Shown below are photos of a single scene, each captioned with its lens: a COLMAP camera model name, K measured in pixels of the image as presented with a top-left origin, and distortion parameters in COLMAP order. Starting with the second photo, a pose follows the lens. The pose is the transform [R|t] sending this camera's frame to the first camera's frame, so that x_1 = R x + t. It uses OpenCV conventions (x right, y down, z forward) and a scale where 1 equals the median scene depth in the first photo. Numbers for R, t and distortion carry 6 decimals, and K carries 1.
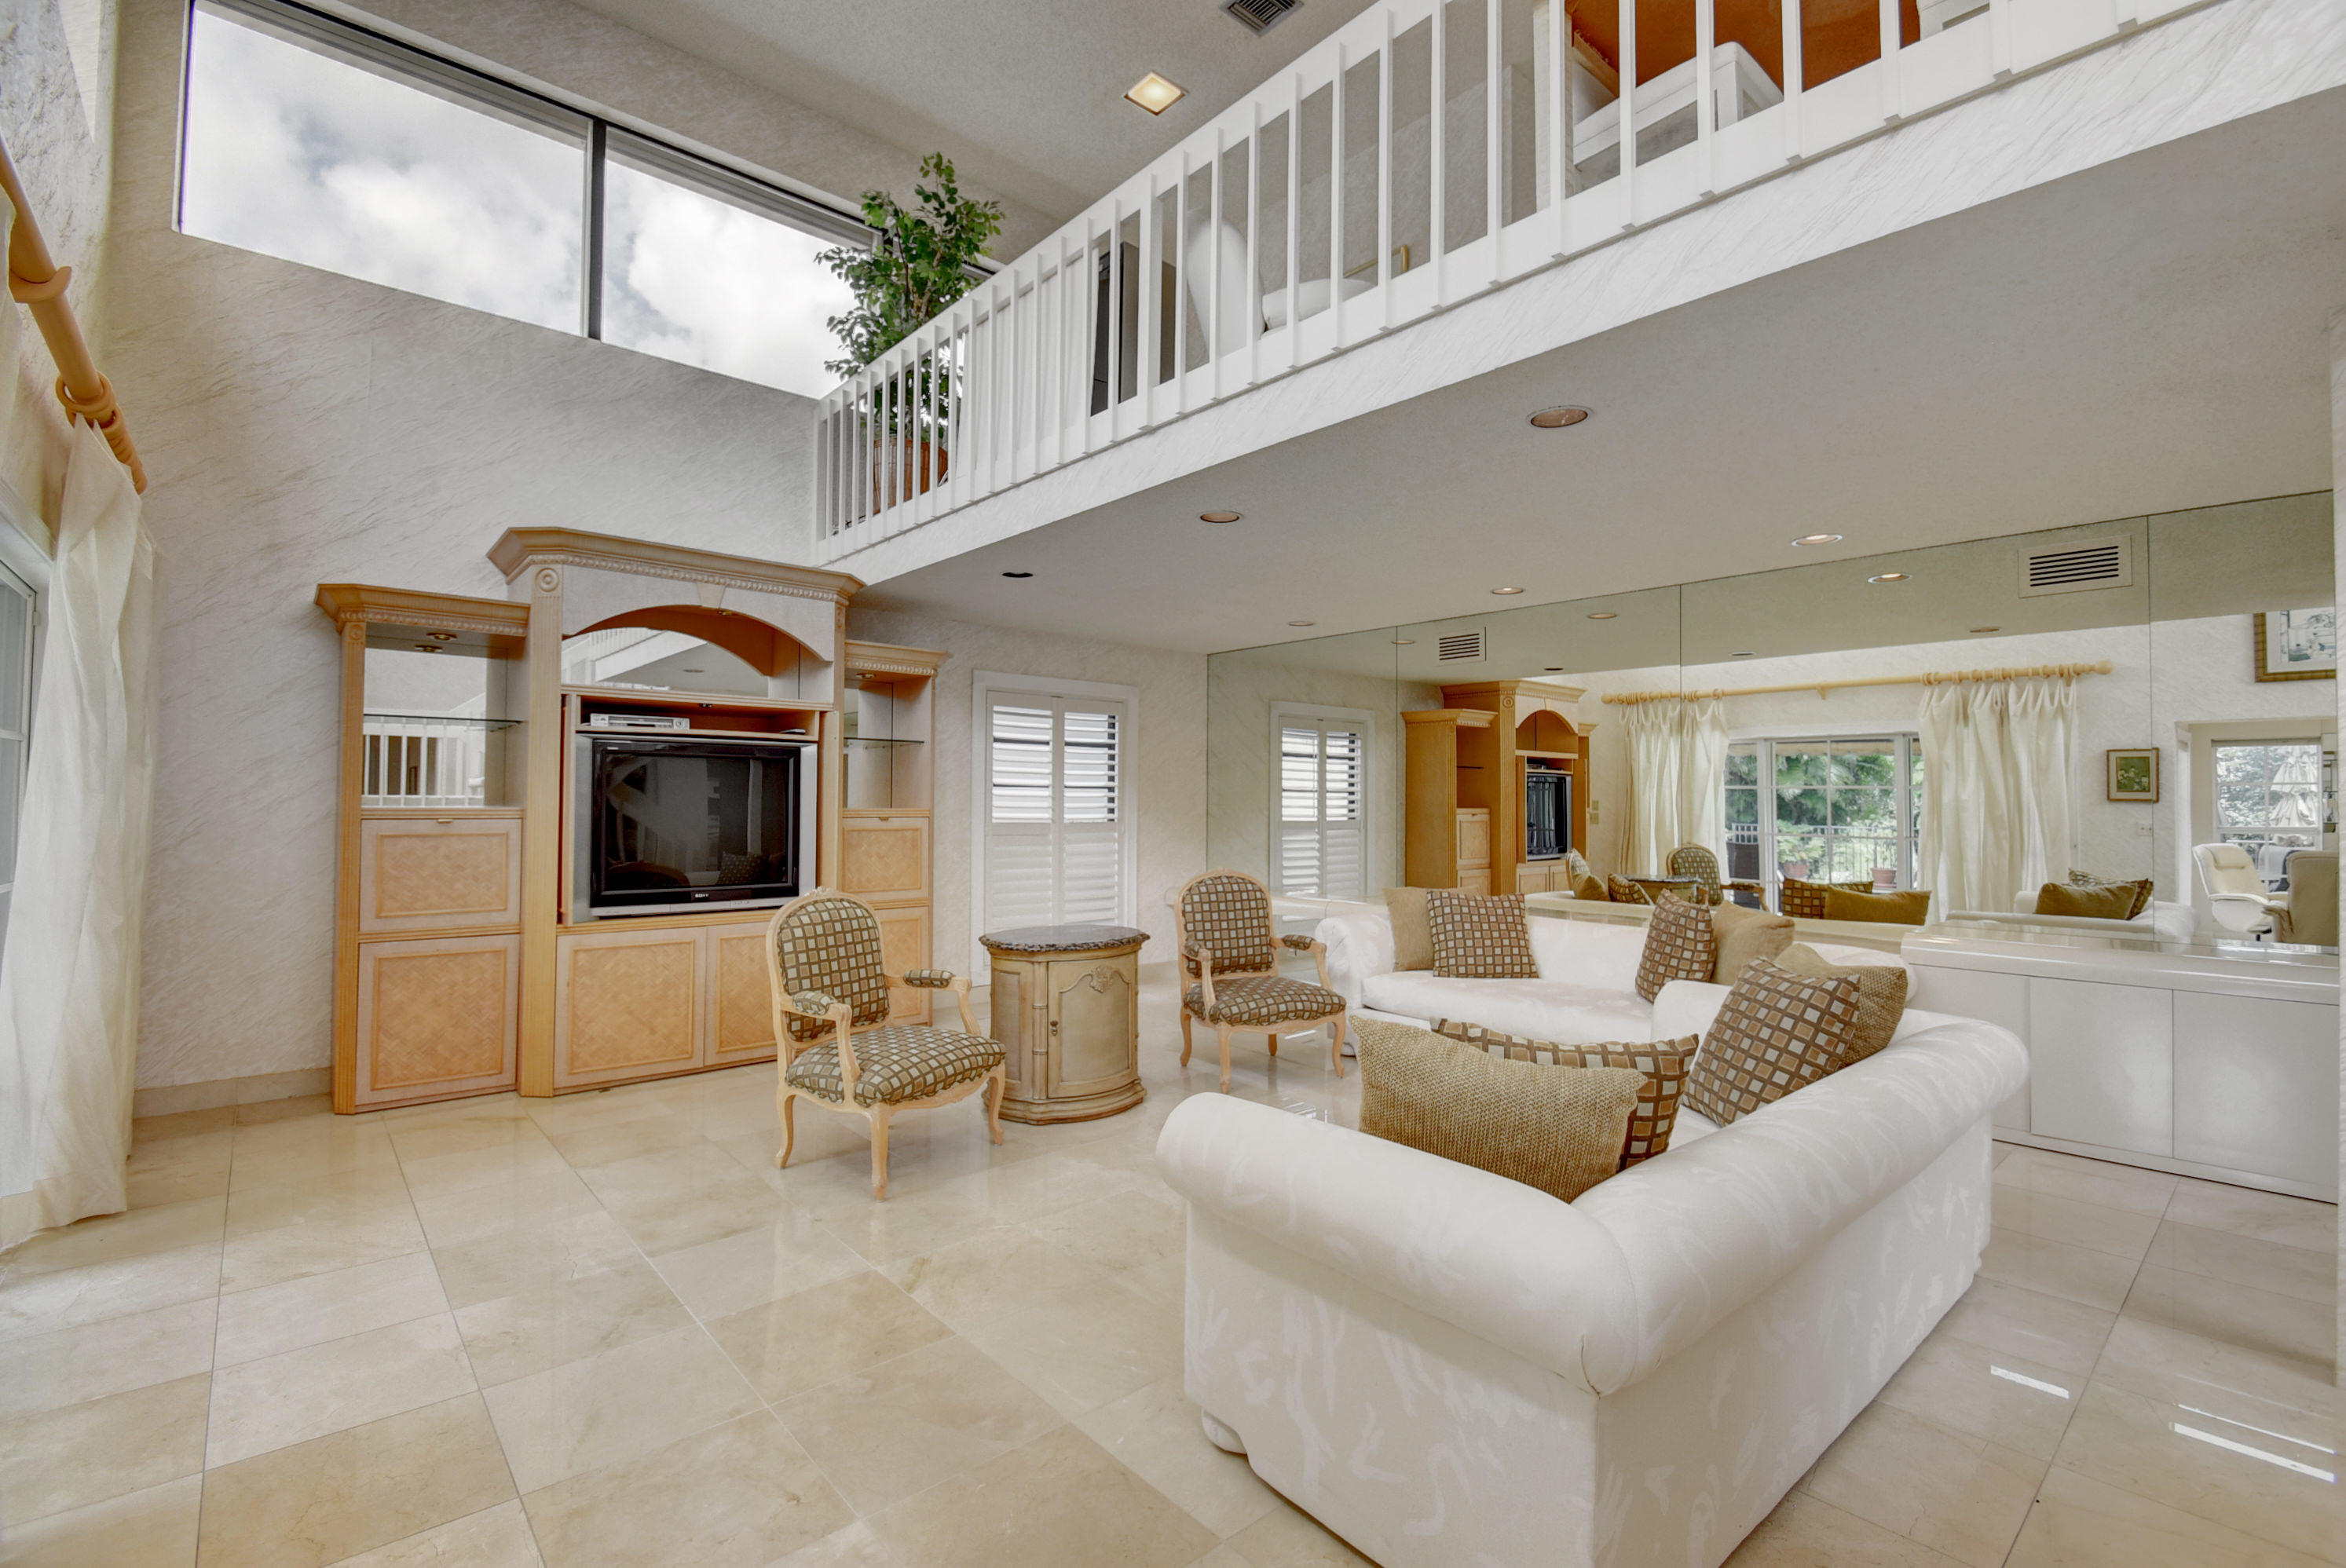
lens RADIAL K [[1028.2, 0, 1156.6], [0, 1028.2, 781.1], [0, 0, 1]] dist [-0.000102, -0.008840]
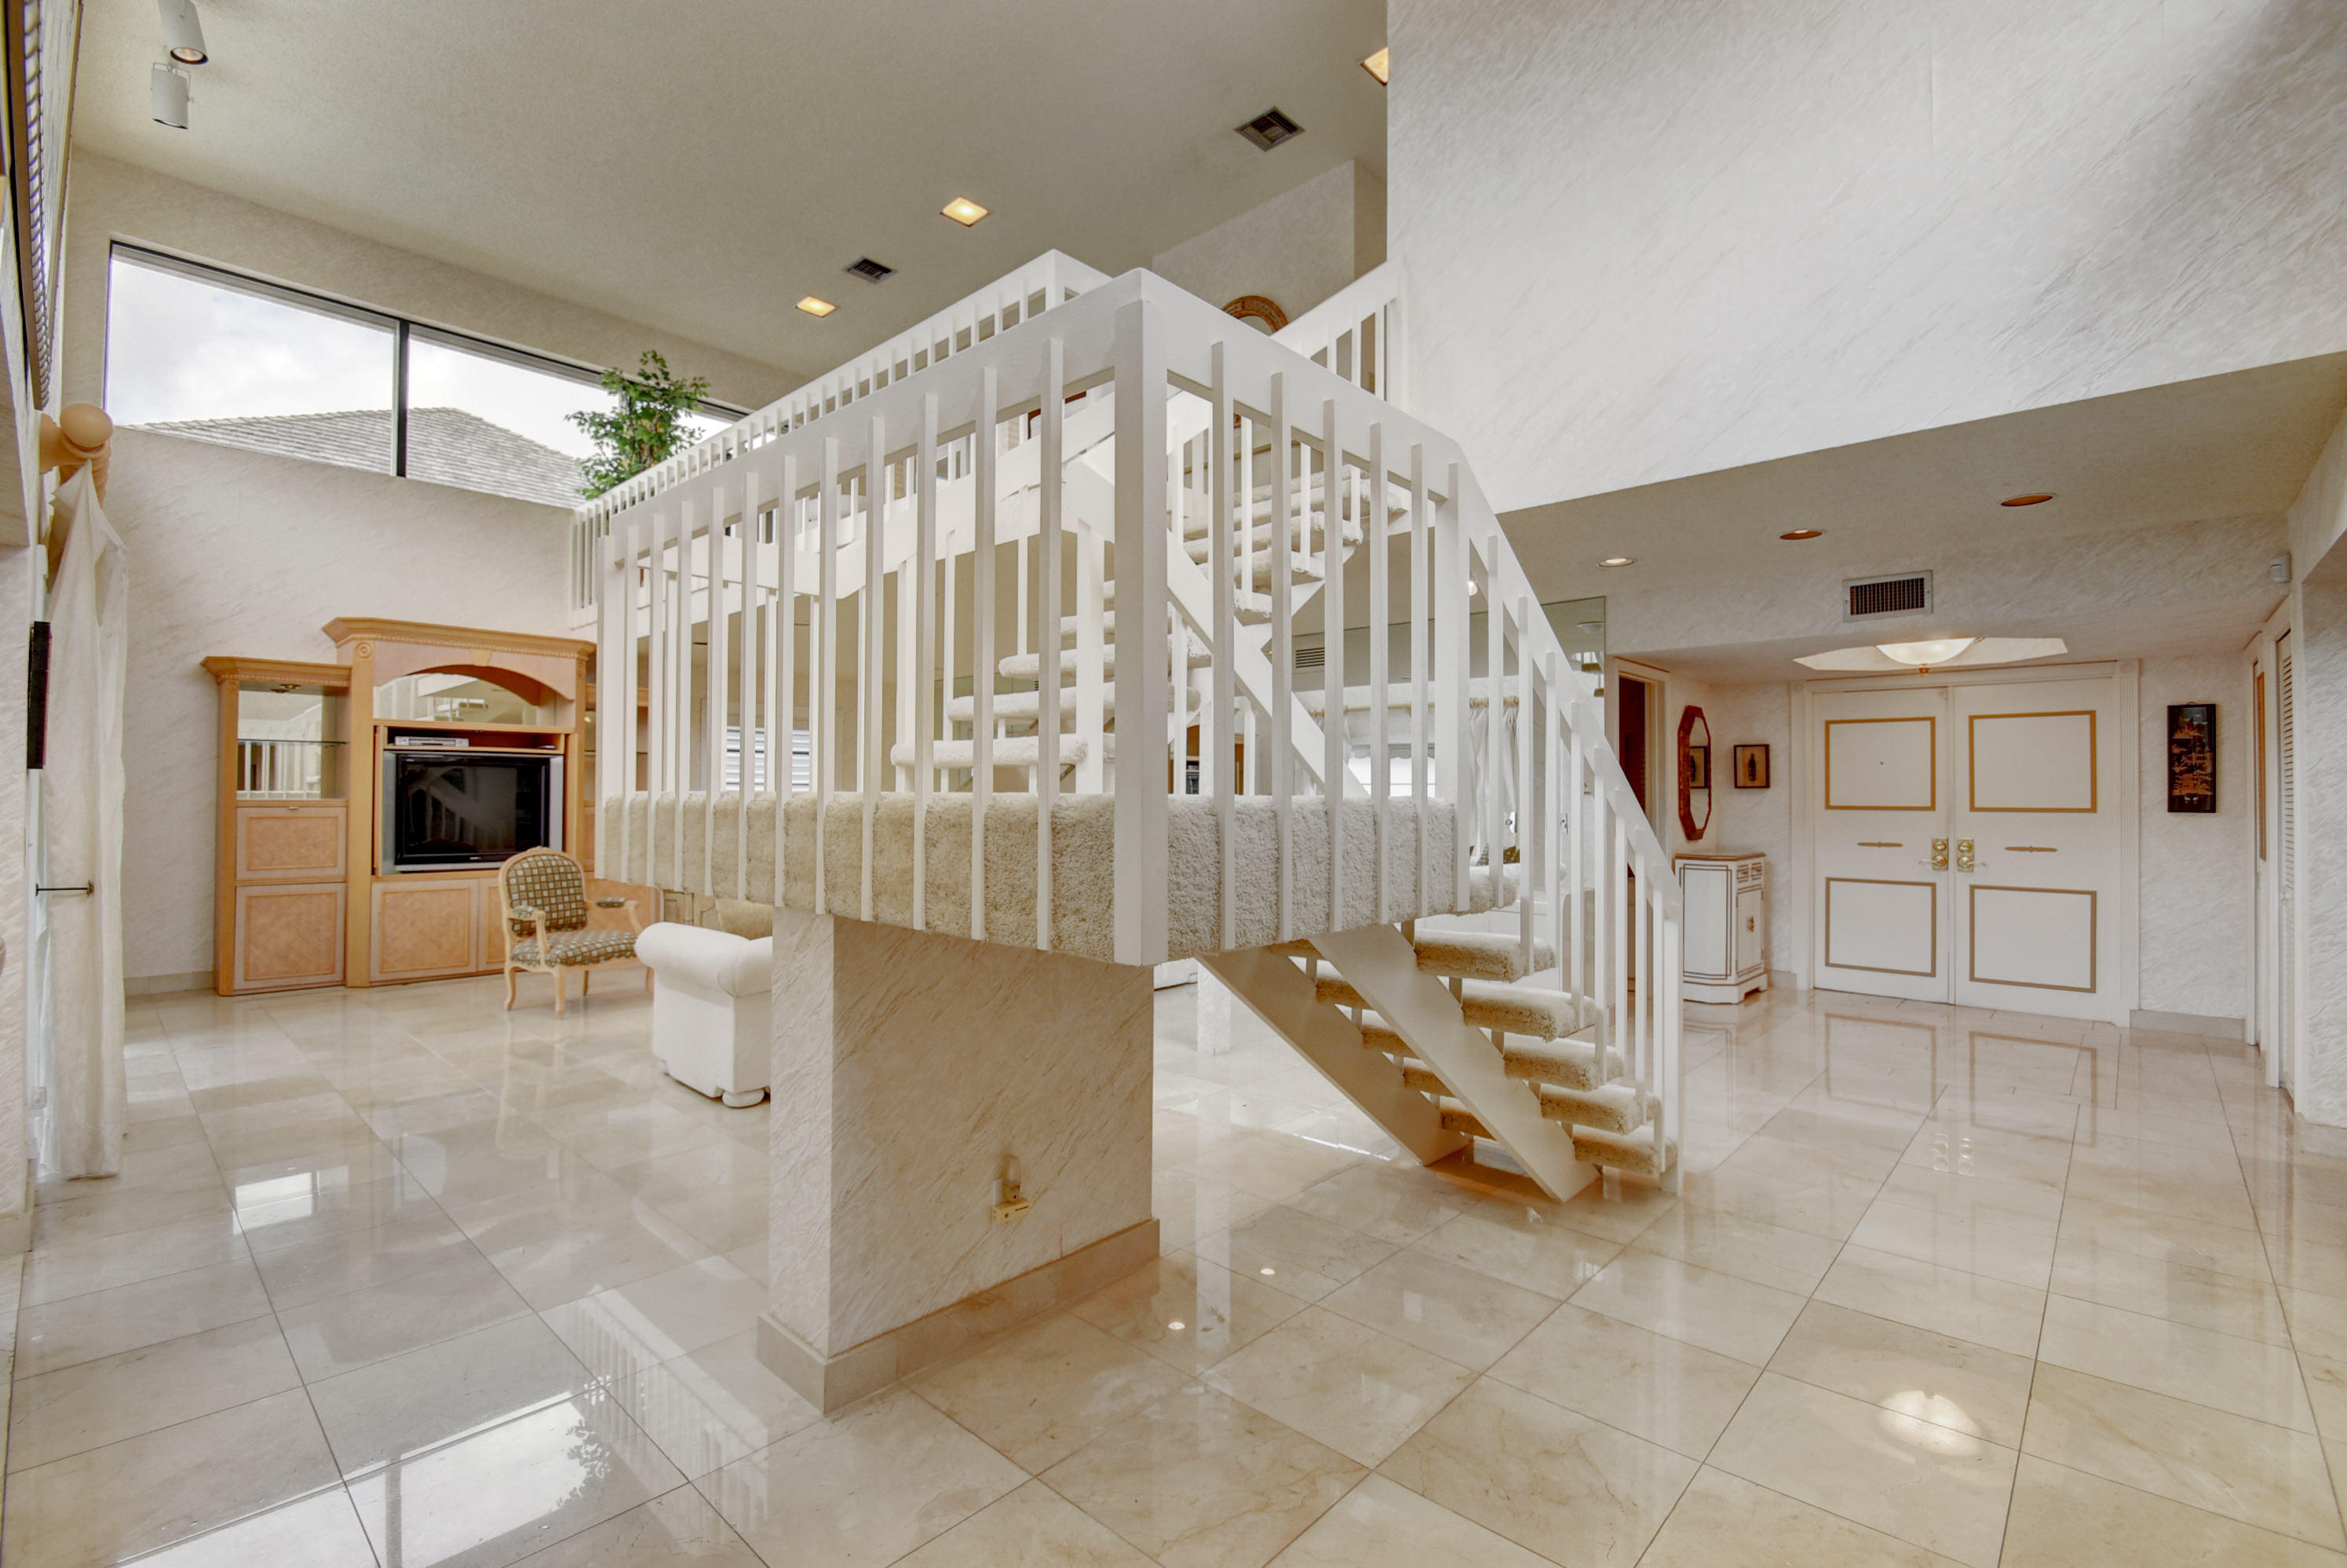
lens RADIAL K [[1028.6, 0, 1148.1], [0, 1028.6, 780.9], [0, 0, 1]] dist [-0.000102, -0.008840]
pose [[0.995122, -0.000963, 0.098652, 0.383793], [0.000508, 0.999989, 0.004638, -0.007663], [-0.098655, -0.004566, 0.995111, -0.583973]]
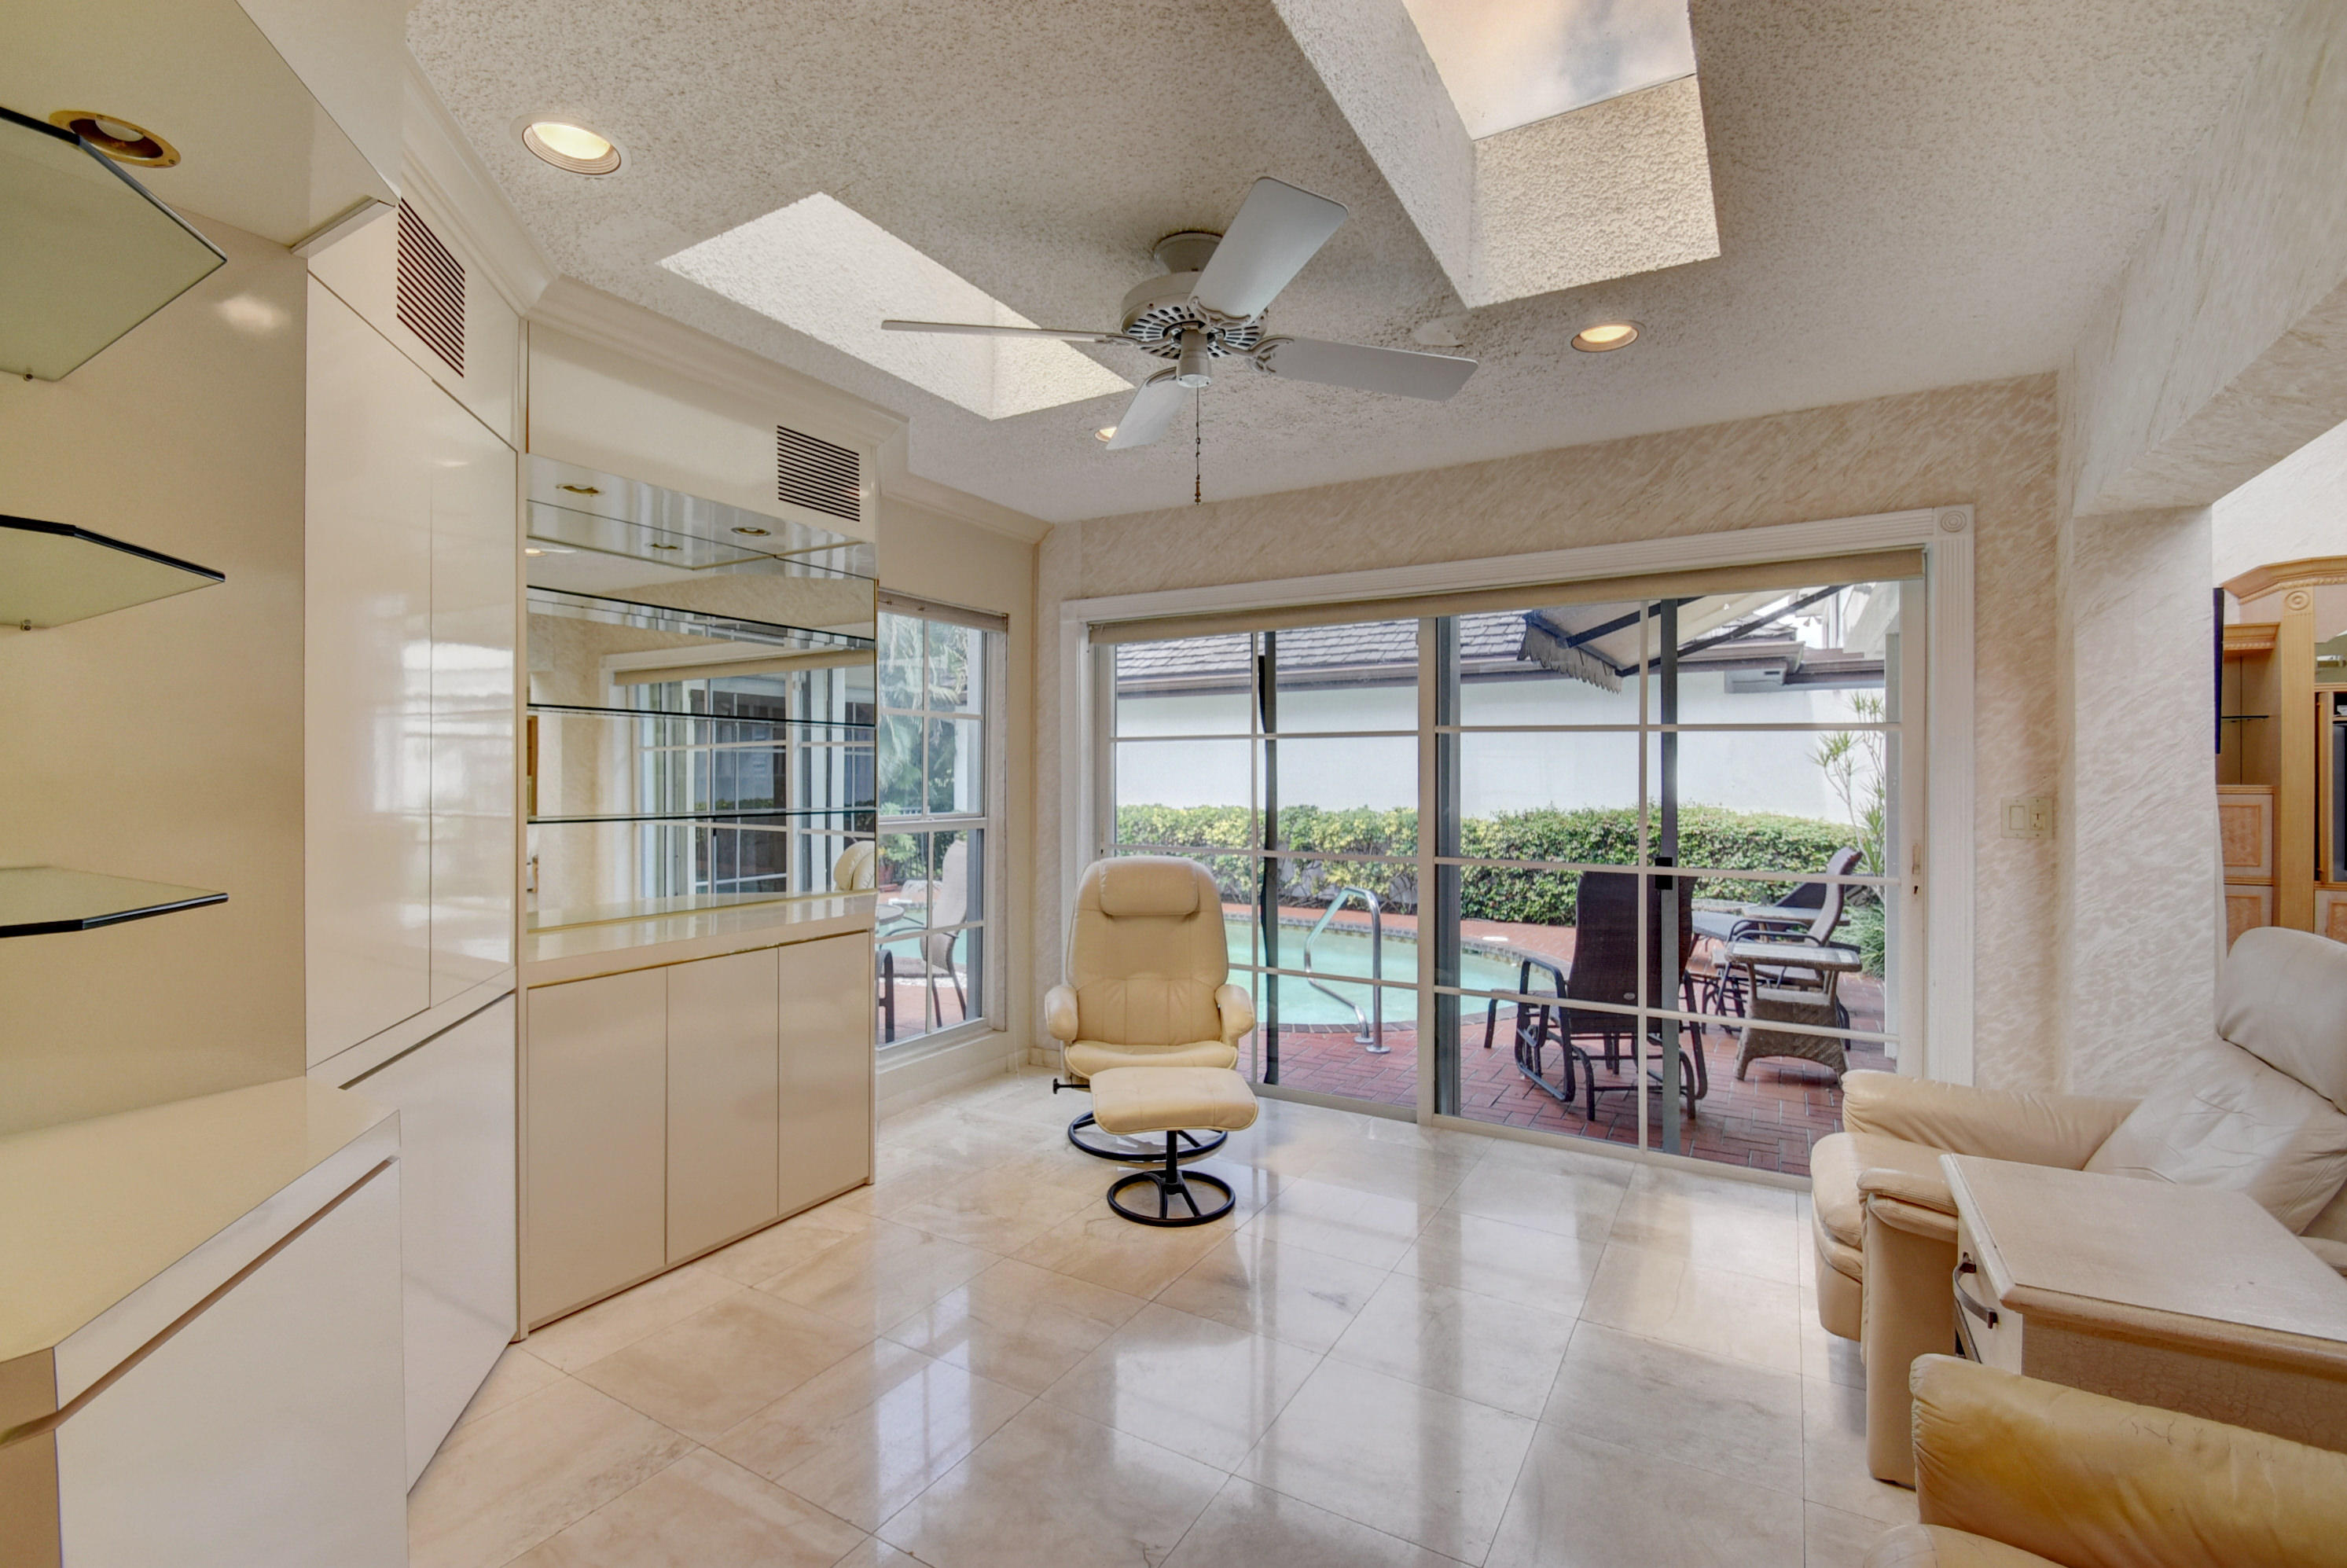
lens RADIAL K [[1028.7, 0, 1173.8], [0, 1028.7, 783.9], [0, 0, 1]] dist [-0.000102, -0.008840]
pose [[0.317664, -0.002152, -0.948201, 0.120560], [0.022216, 0.999740, 0.005174, -0.011272], [0.947943, -0.022709, 0.317629, -0.613867]]
